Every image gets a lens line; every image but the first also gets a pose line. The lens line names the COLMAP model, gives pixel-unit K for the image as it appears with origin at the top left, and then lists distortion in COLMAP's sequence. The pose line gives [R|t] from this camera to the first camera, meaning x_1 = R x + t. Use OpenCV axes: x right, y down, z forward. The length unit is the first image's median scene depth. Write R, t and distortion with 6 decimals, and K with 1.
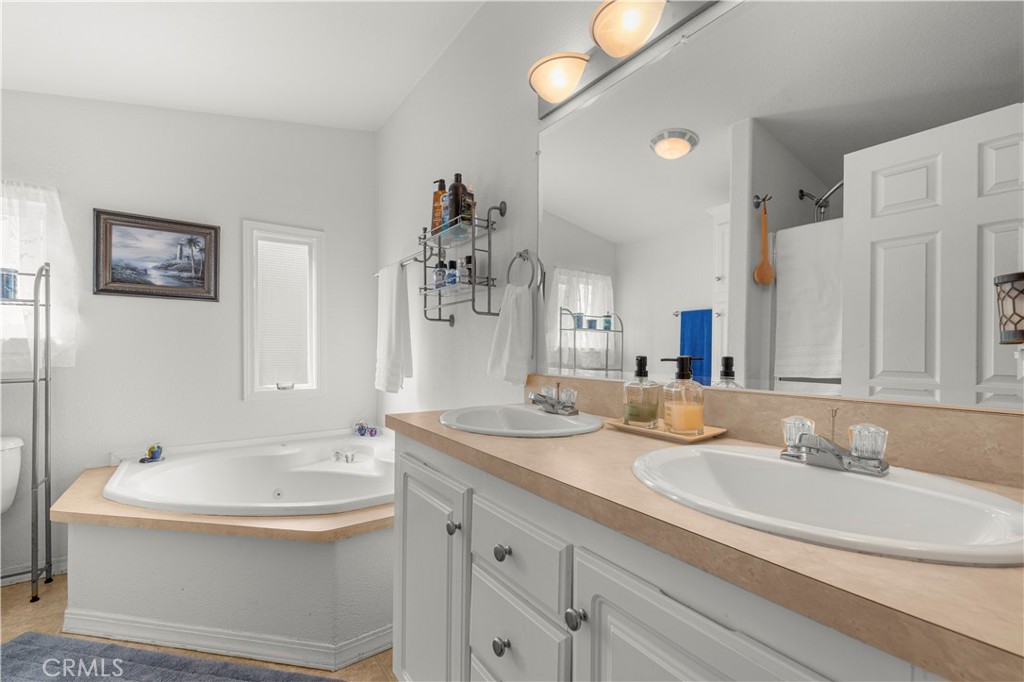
lens RADIAL K [[441.9, 0, 513.7], [0, 441.9, 349.1], [0, 0, 1]] dist [0.003402, -0.001012]
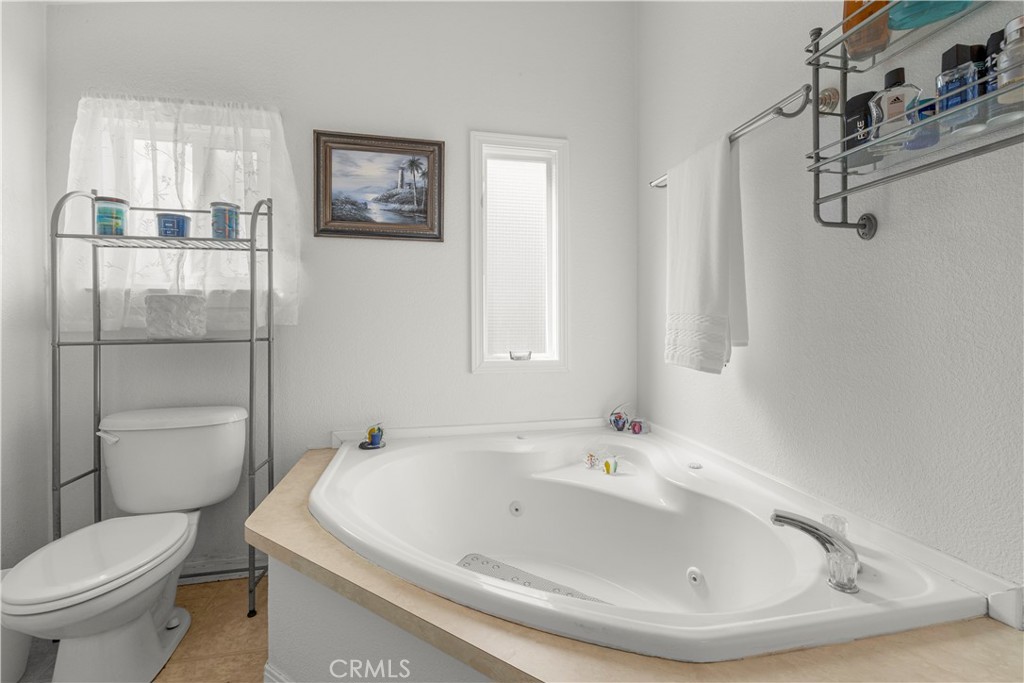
lens RADIAL K [[441.9, 0, 511.0], [0, 441.9, 319.0], [0, 0, 1]] dist [0.003402, -0.001012]
pose [[0.913960, -0.006637, -0.405751, -0.276173], [0.003585, 0.999959, -0.008281, 0.035016], [0.405789, 0.006113, 0.913946, 0.386698]]
